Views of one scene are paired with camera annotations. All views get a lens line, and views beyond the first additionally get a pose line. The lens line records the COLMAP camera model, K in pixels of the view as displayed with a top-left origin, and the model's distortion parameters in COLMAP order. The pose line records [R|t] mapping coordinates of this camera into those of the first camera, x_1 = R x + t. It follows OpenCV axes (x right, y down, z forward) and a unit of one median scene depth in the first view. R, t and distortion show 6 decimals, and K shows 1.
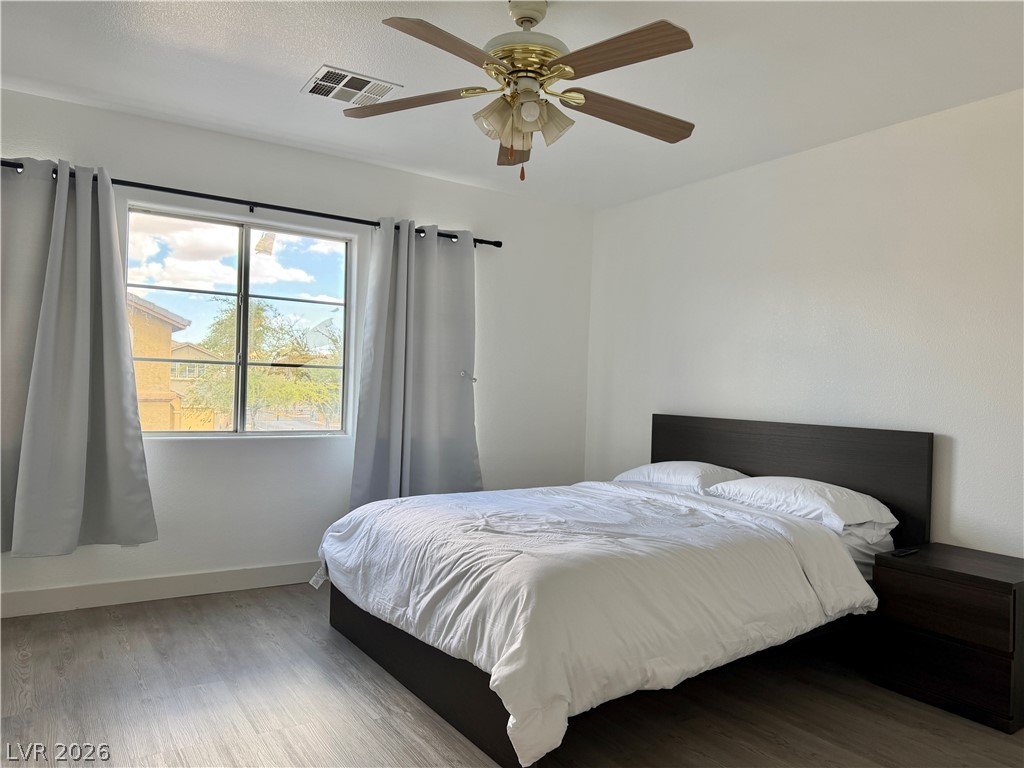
lens RADIAL K [[724.3, 0, 512.3], [0, 724.3, 386.9], [0, 0, 1]] dist [0.080223, -0.114247]
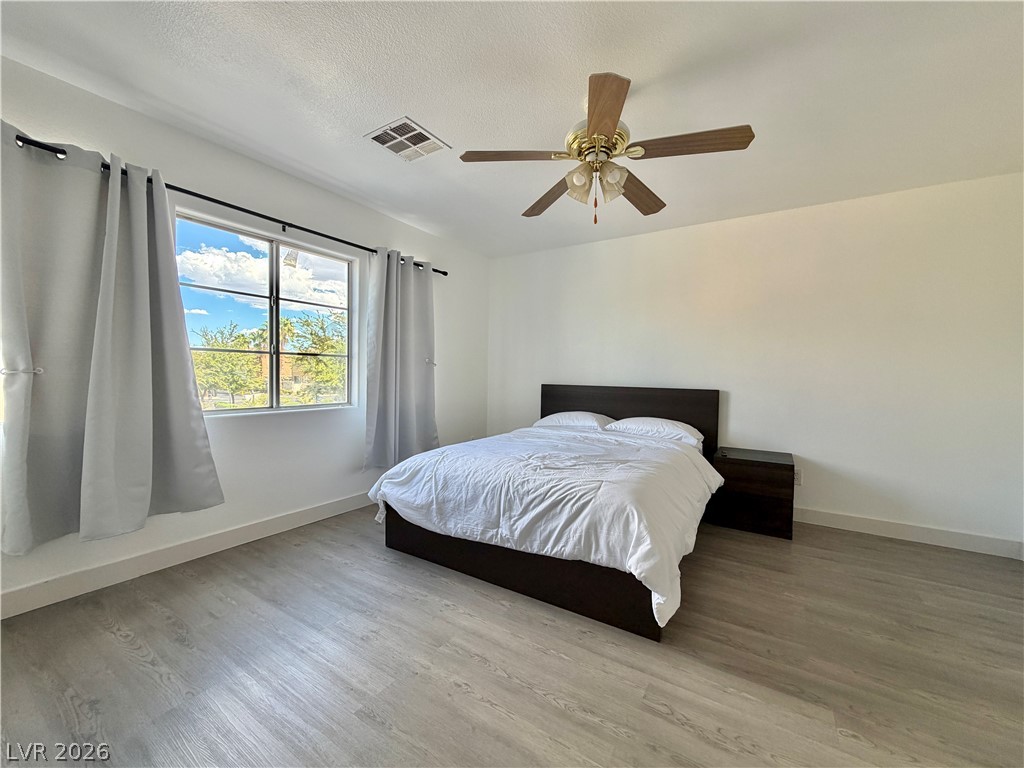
lens RADIAL K [[411.1, 0, 507.2], [0, 411.1, 384.4], [0, 0, 1]] dist [0.001649, -0.000341]
pose [[0.913472, -0.028818, 0.405880, -0.362176], [0.012624, 0.999016, 0.042520, -0.004021], [-0.406706, -0.033717, 0.912937, 0.239307]]
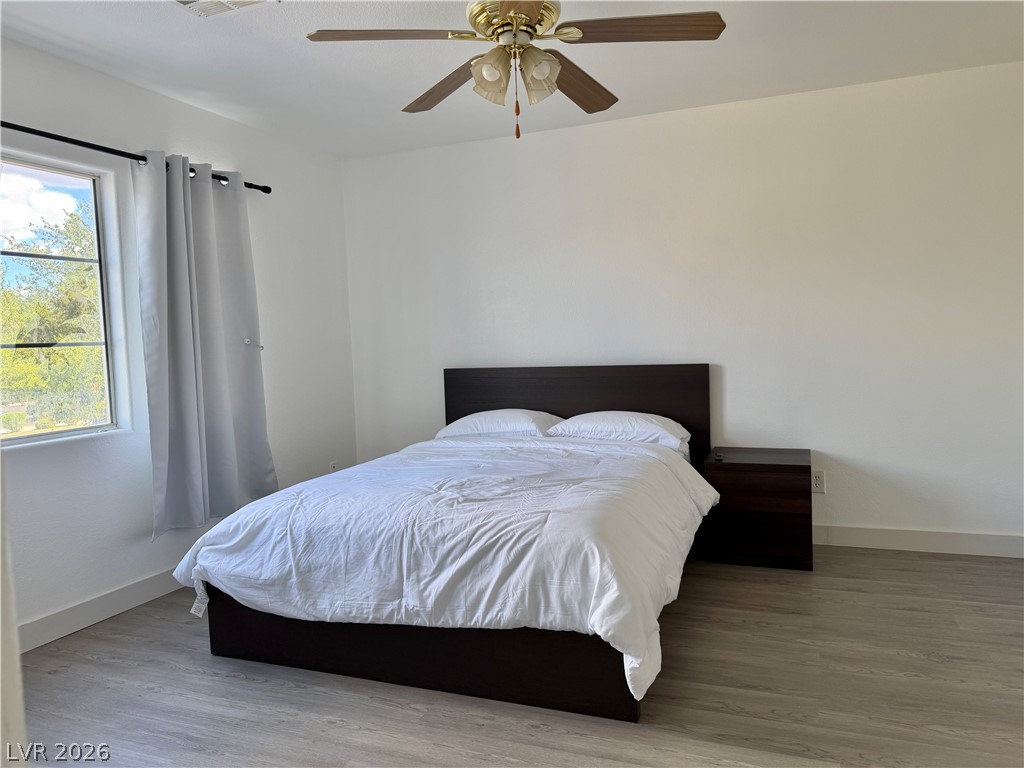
lens RADIAL K [[726.0, 0, 512.0], [0, 726.0, 384.0], [0, 0, 1]] dist [0.107322, -0.157230]
pose [[0.815941, -0.099400, 0.569526, -0.438500], [0.061501, 0.994442, 0.085450, -0.031725], [-0.574855, -0.034696, 0.817519, 0.142469]]
